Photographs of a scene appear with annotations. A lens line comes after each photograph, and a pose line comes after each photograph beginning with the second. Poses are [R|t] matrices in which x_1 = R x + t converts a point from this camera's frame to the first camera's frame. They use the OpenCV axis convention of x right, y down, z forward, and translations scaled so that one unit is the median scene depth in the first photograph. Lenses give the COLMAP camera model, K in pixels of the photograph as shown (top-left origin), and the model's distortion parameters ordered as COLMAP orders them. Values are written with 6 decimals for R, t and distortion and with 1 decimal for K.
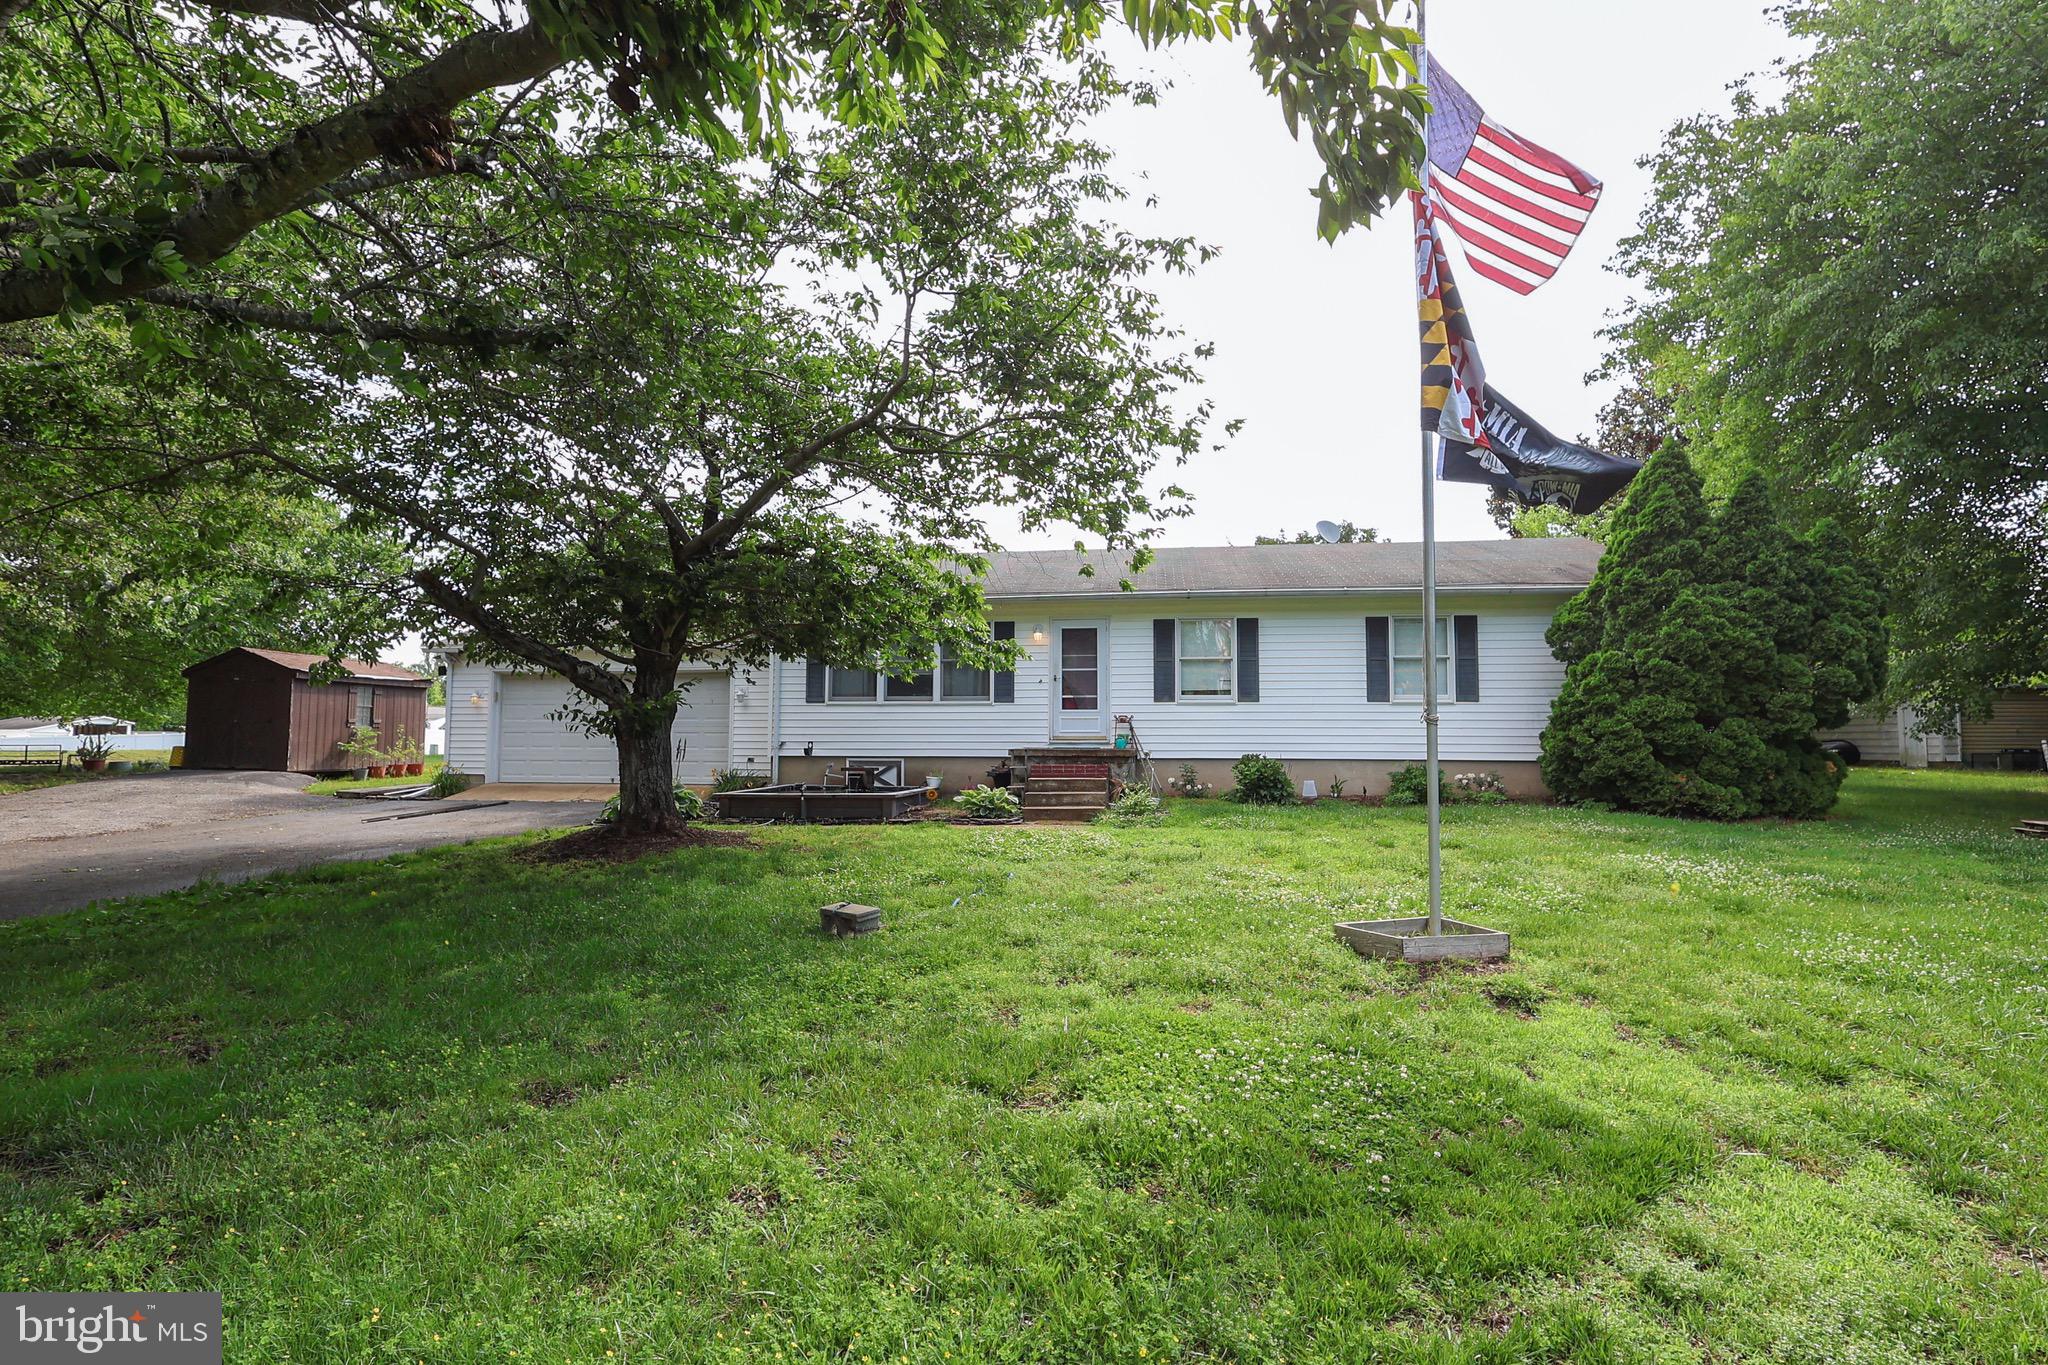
lens RADIAL K [[954.0, 0, 1024.0], [0, 954.0, 682.5], [0, 0, 1]] dist [-0.000759, 0.000033]
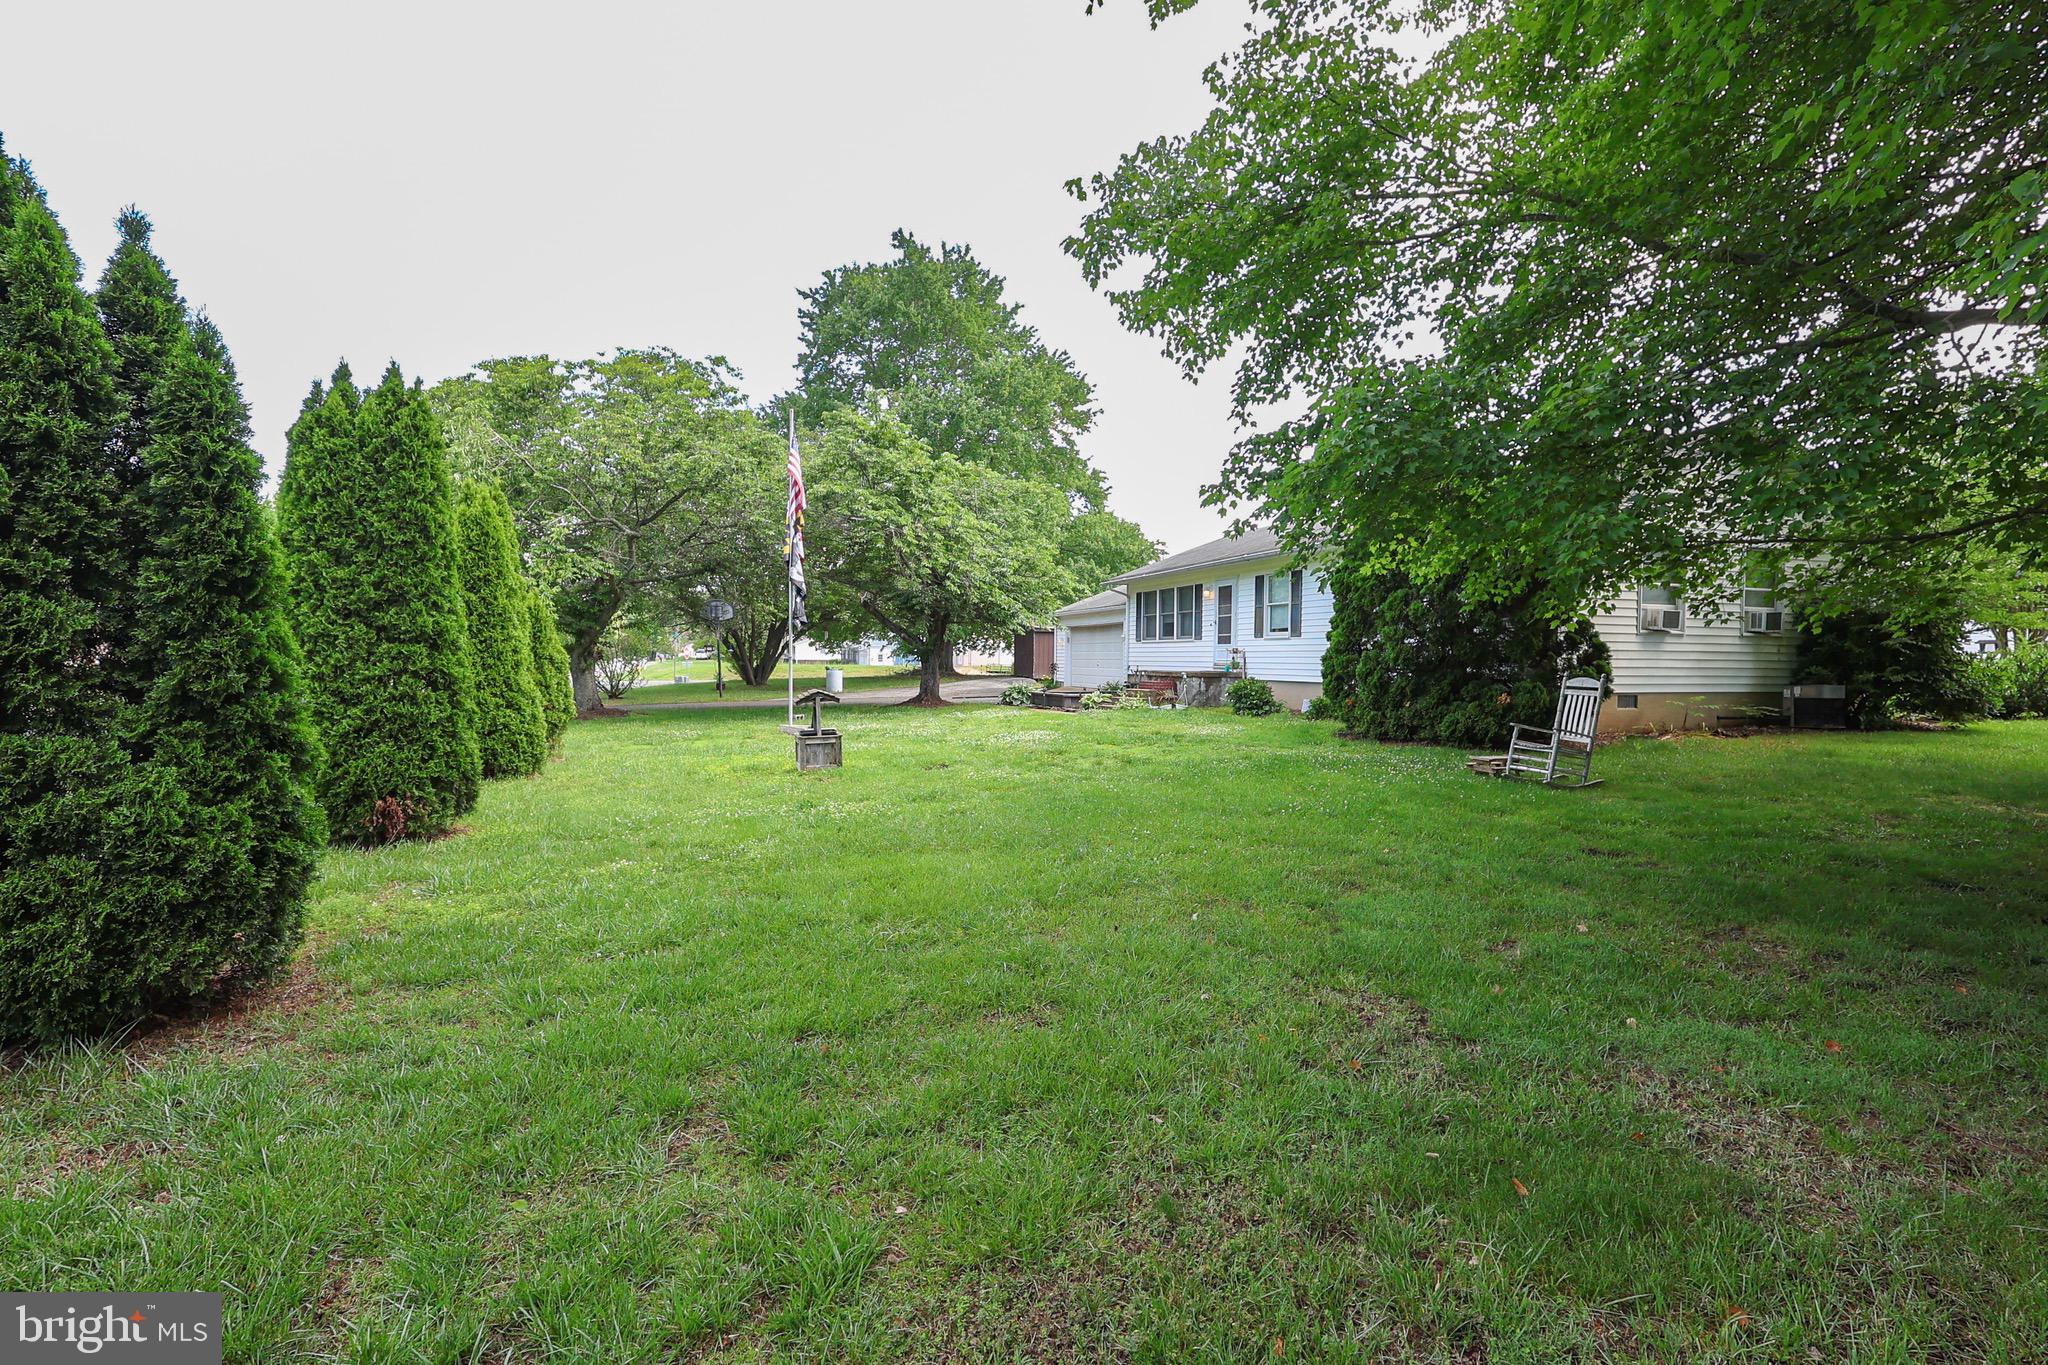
lens RADIAL K [[941.5, 0, 1024.0], [0, 941.5, 682.5], [0, 0, 1]] dist [0.001157, 0.000464]
pose [[0.450528, 0.023518, -0.892452, 1.277284], [0.051384, 0.997313, 0.052222, -0.003115], [0.891282, -0.069385, 0.448109, 0.120763]]
